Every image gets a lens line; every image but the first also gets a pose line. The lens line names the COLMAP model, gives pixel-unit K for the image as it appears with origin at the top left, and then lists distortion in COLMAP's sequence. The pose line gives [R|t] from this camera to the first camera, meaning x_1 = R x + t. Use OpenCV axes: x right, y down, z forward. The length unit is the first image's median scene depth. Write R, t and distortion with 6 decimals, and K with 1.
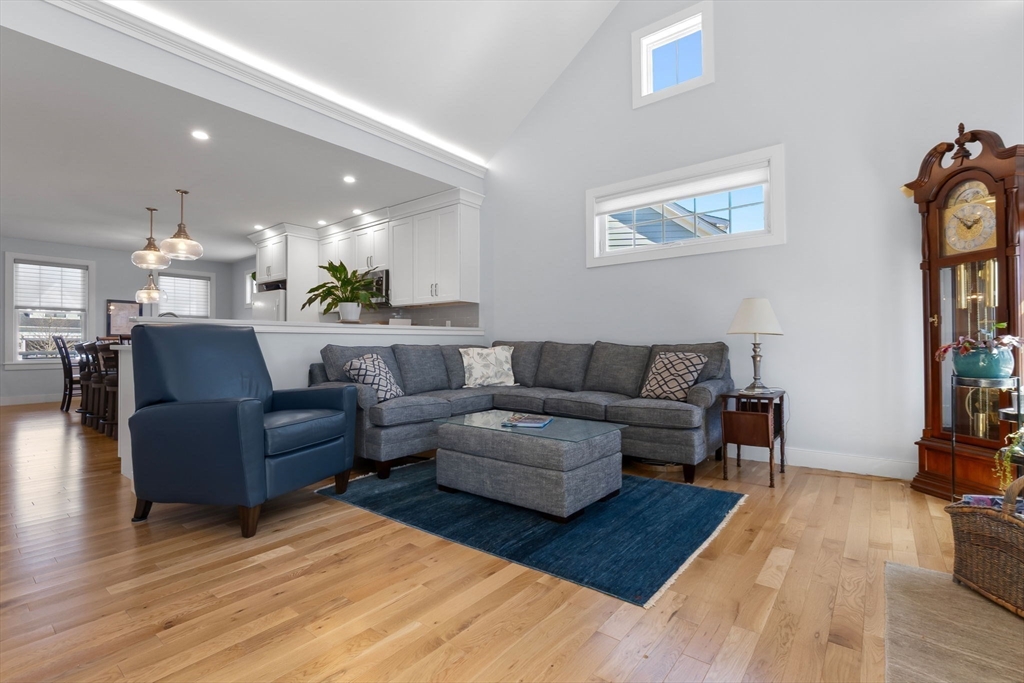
lens RADIAL K [[456.5, 0, 513.6], [0, 456.5, 343.9], [0, 0, 1]] dist [-0.009642, -0.000062]
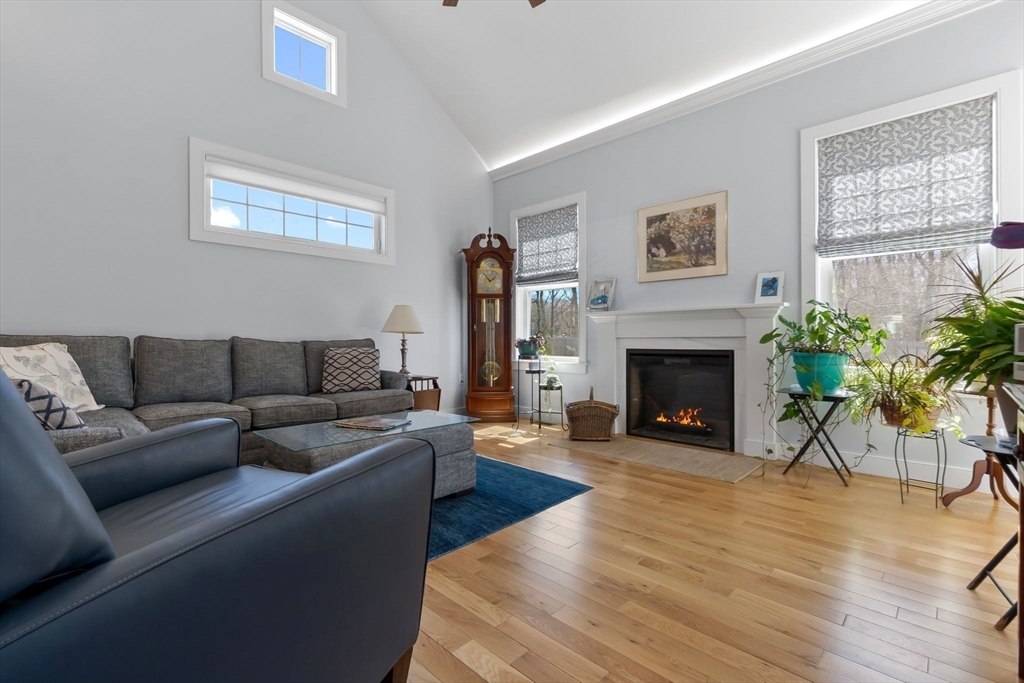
lens RADIAL K [[446.5, 0, 507.1], [0, 446.5, 341.7], [0, 0, 1]] dist [0.000922, 0.000158]
pose [[0.114873, 0.000771, 0.993380, -0.740100], [0.002037, 0.999997, -0.001012, 0.006672], [-0.993378, 0.002140, 0.114871, 0.568502]]
